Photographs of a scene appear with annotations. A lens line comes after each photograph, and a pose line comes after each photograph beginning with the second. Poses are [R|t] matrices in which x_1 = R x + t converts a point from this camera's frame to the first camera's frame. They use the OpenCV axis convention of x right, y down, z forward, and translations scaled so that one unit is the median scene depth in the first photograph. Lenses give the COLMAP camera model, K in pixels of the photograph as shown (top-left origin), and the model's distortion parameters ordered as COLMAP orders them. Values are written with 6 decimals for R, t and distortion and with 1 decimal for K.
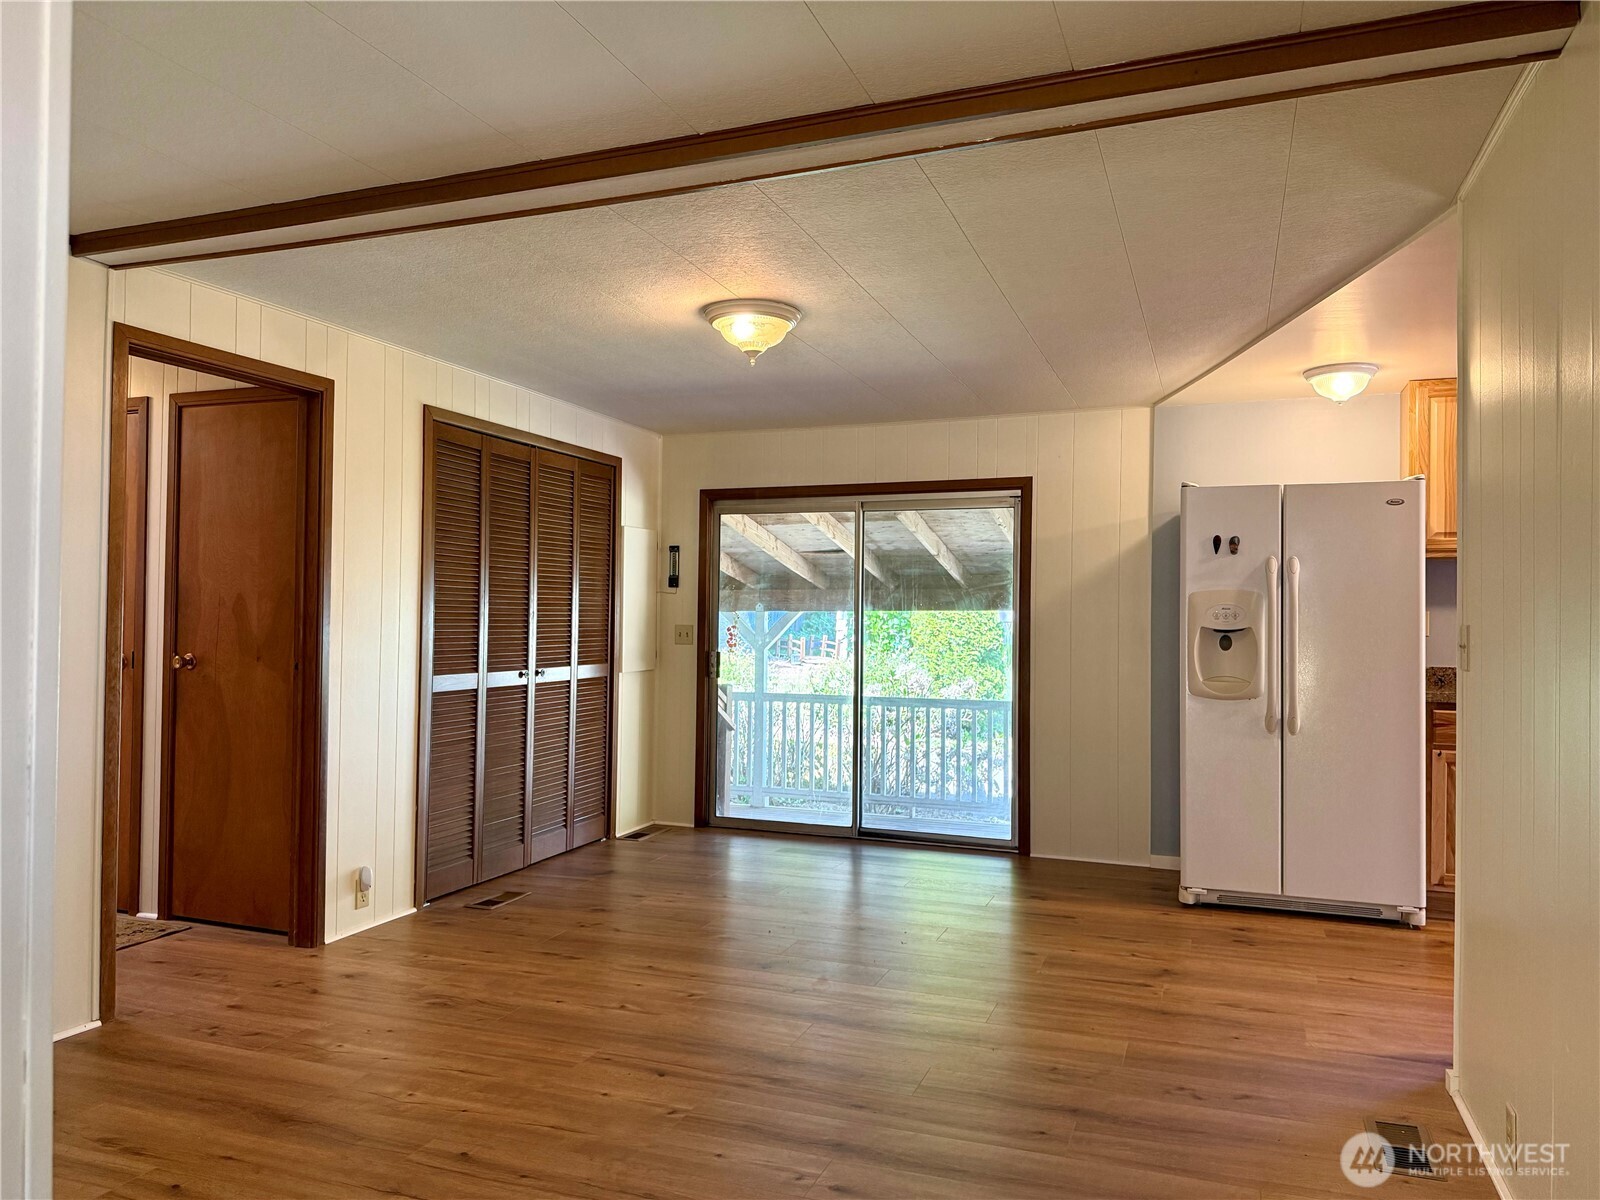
lens RADIAL K [[1121.3, 0, 789.5], [0, 1121.3, 598.2], [0, 0, 1]] dist [0.128320, -0.204486]
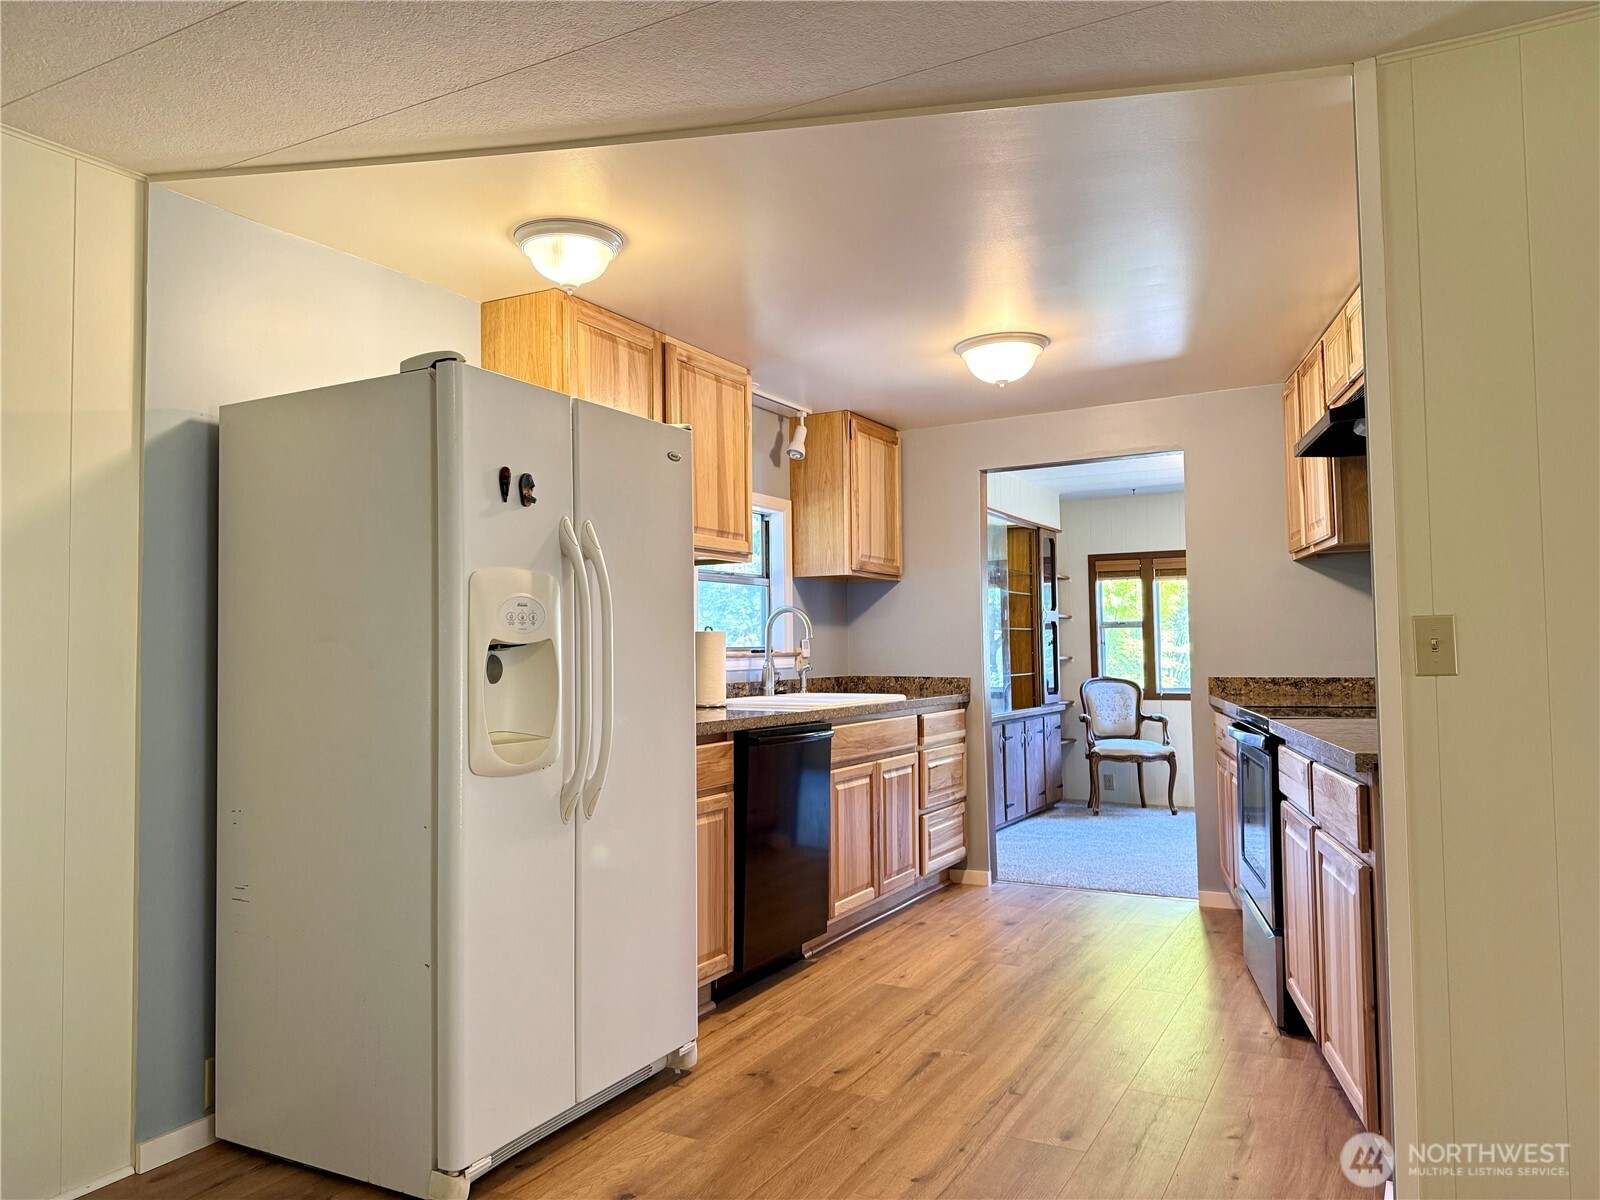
lens RADIAL K [[1121.3, 0, 789.5], [0, 1121.3, 598.2], [0, 0, 1]] dist [0.128320, -0.204486]
pose [[0.132091, 0.037458, 0.990530, -0.114915], [0.003602, 0.999261, -0.038269, 0.023974], [-0.991231, 0.008623, 0.131858, 0.701933]]
